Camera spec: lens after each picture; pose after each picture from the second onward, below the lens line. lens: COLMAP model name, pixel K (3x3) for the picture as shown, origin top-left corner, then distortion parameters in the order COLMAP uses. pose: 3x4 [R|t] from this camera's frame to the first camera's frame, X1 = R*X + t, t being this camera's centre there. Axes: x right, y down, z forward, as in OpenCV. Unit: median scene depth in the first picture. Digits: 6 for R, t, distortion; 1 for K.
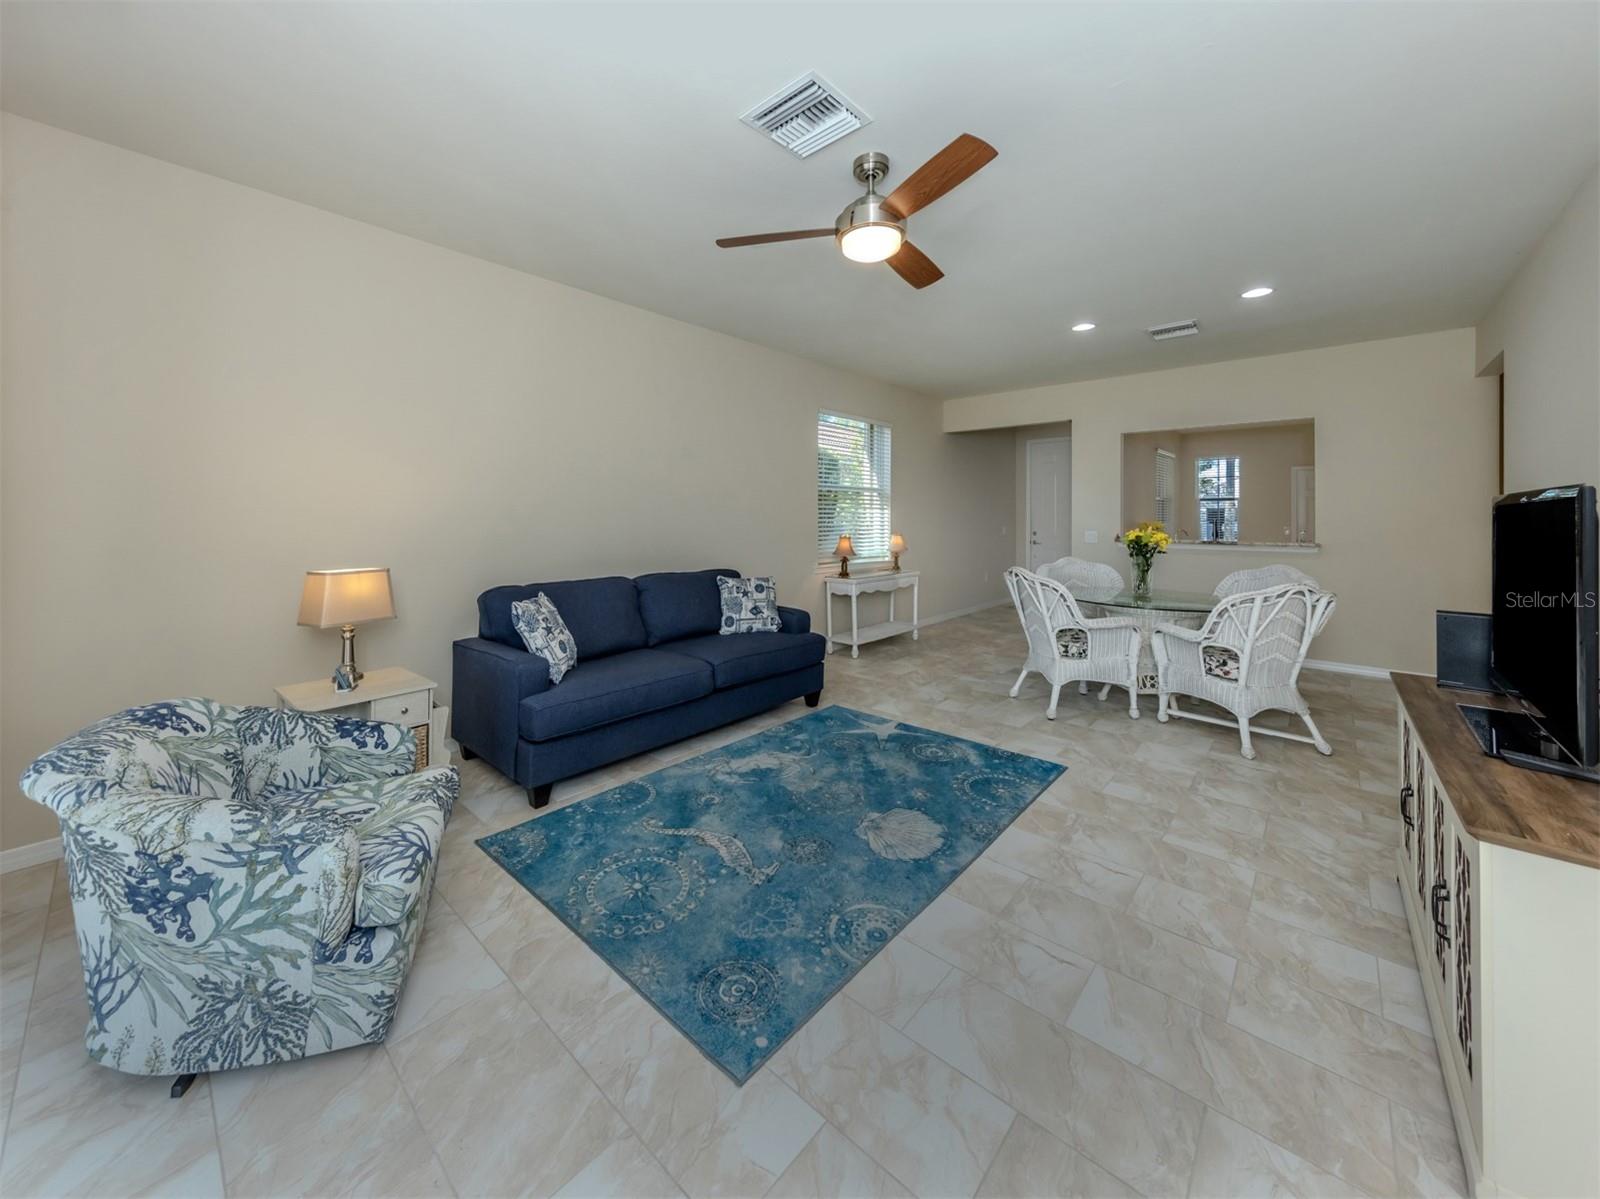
lens RADIAL K [[588.8, 0, 793.7], [0, 588.8, 545.2], [0, 0, 1]] dist [0.002053, -0.000173]
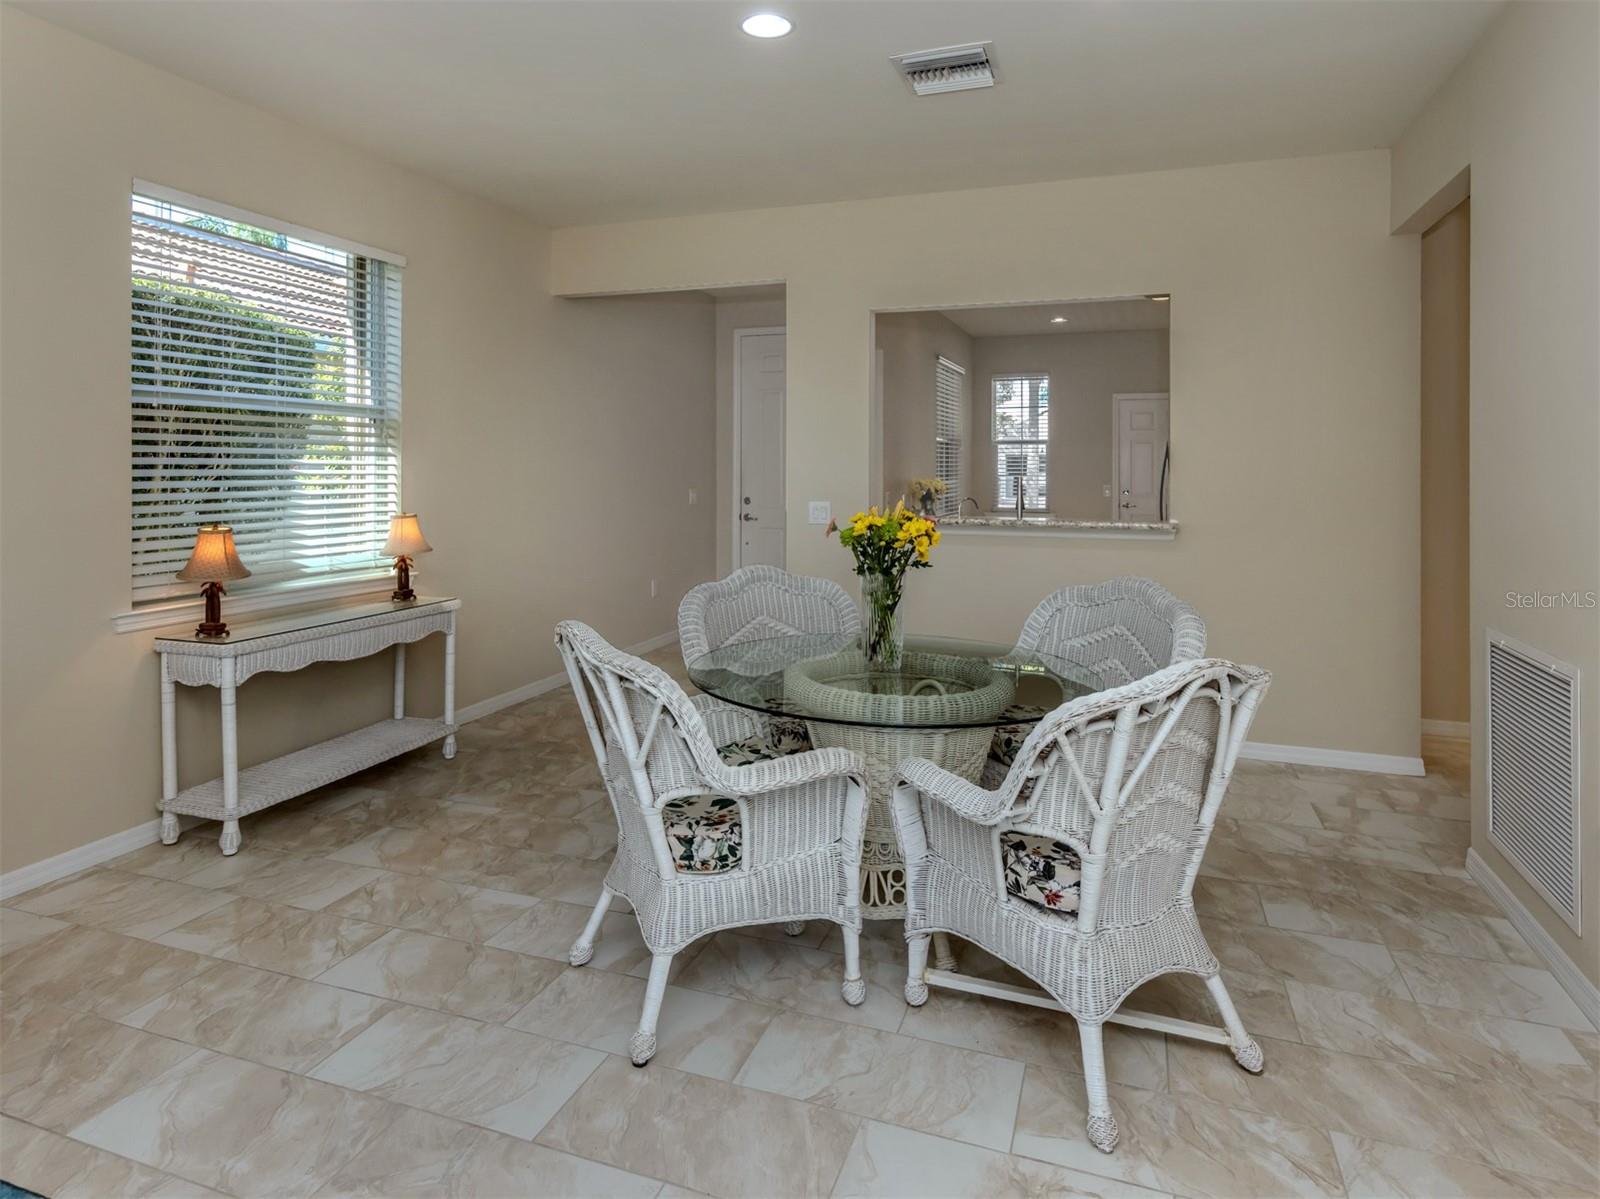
lens RADIAL K [[915.9, 0, 801.0], [0, 915.9, 599.1], [0, 0, 1]] dist [0.002506, 0.000561]
pose [[0.923759, -0.054794, 0.379035, 0.315895], [0.017800, 0.994785, 0.100427, -0.033429], [-0.382562, -0.086023, 0.919917, 0.456561]]
